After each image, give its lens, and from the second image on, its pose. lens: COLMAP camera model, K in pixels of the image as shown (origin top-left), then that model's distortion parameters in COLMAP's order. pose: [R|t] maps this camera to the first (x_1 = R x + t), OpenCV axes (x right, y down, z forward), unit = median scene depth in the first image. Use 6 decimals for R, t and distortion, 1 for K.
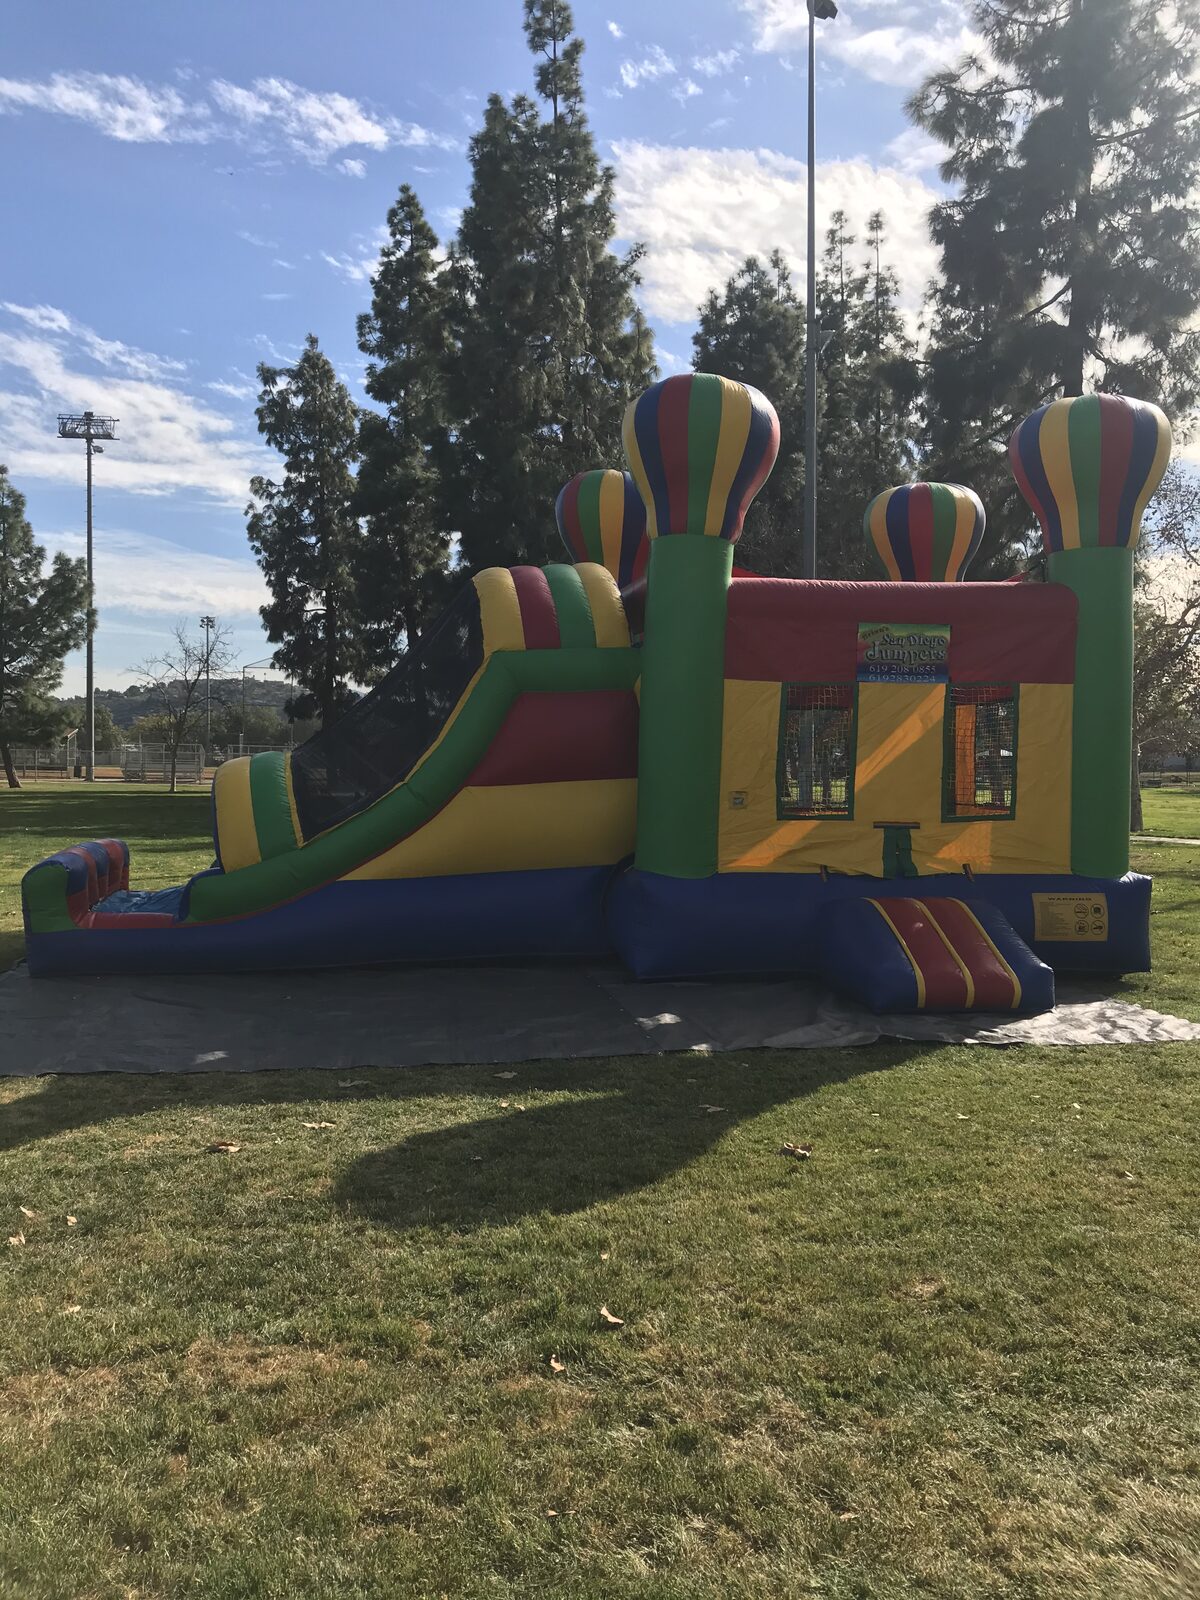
lens RADIAL K [[1342.3, 0, 632.9], [0, 1342.3, 801.5], [0, 0, 1]] dist [-0.002494, -0.004594]
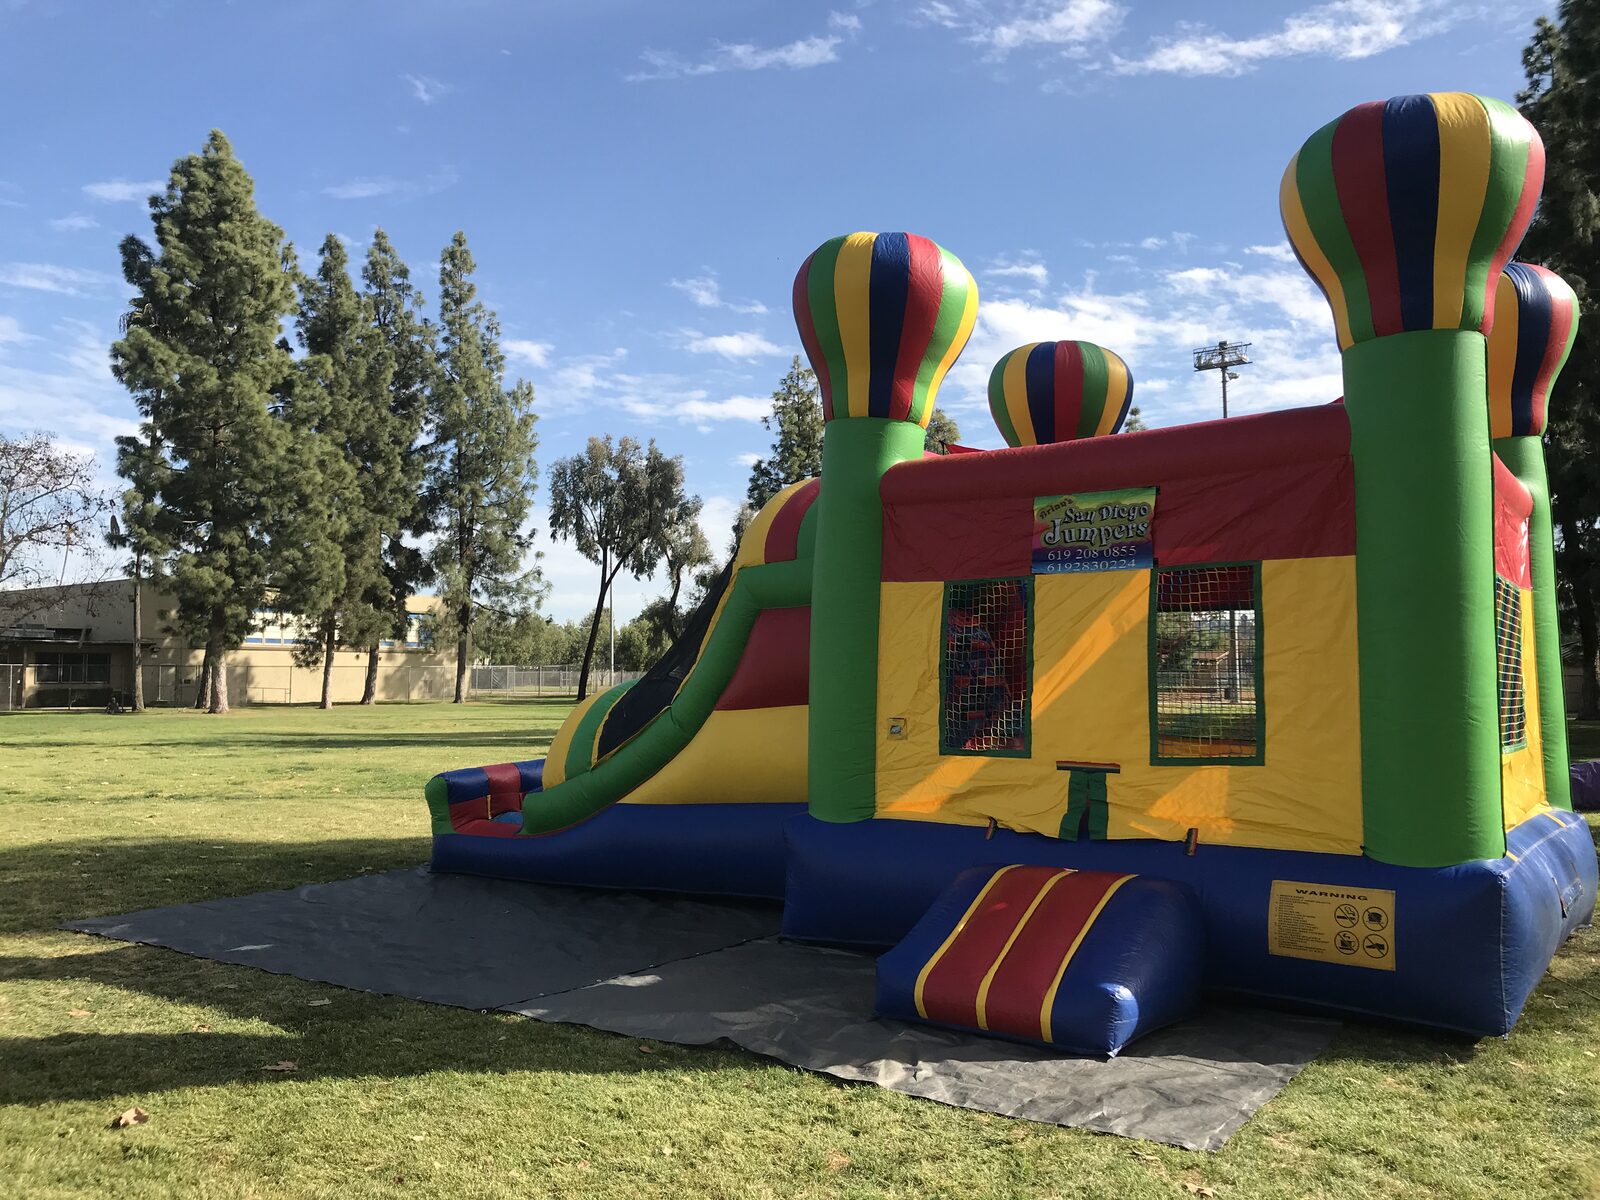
lens RADIAL K [[1385.6, 0, 851.9], [0, 1385.6, 598.5], [0, 0, 1]] dist [-0.005885, -0.007115]
pose [[0.673407, -0.056288, -0.737126, 0.651881], [-0.010812, 0.996241, -0.085951, -0.007263], [0.739192, 0.065850, 0.670267, 0.385868]]
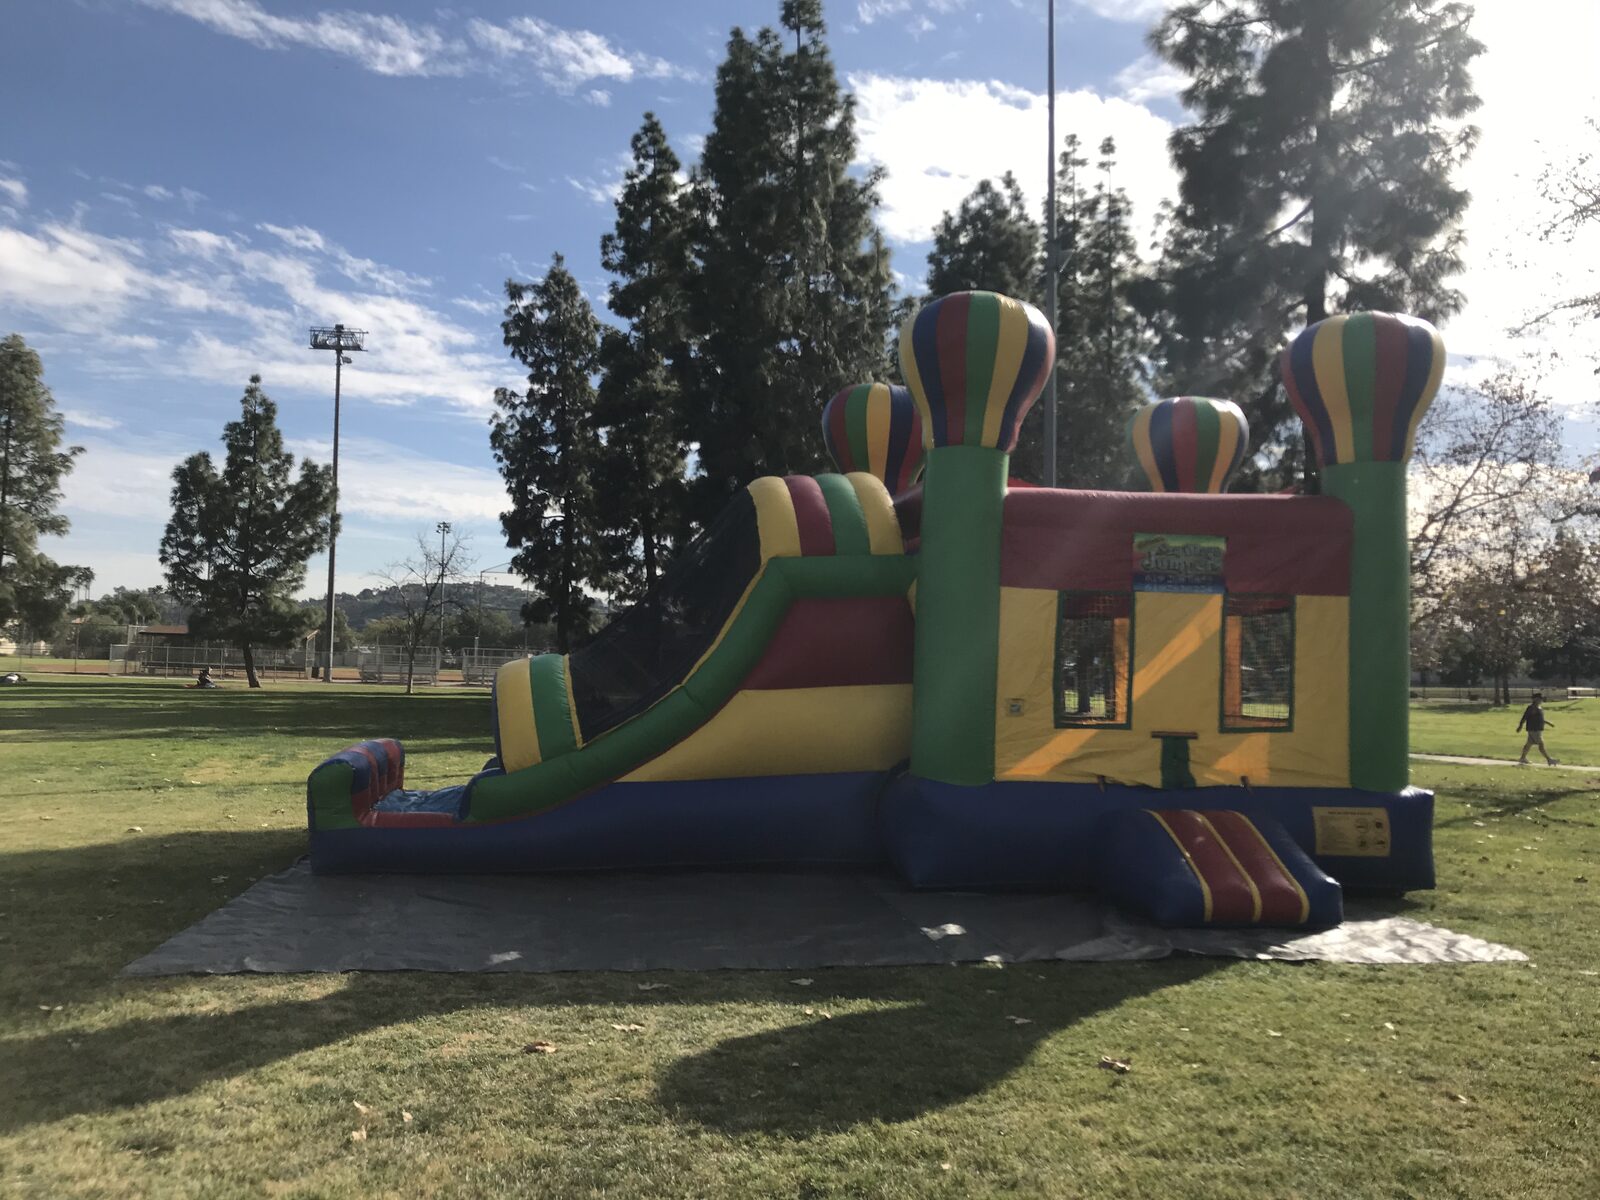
lens RADIAL K [[1342.3, 0, 800.0], [0, 1342.3, 600.0], [0, 0, 1]] dist [-0.002494, -0.004594]
pose [[0.999200, 0.010967, -0.038457, -0.041904], [-0.014073, 0.996580, -0.081432, 0.002377], [0.037432, 0.081908, 0.995937, -0.009138]]
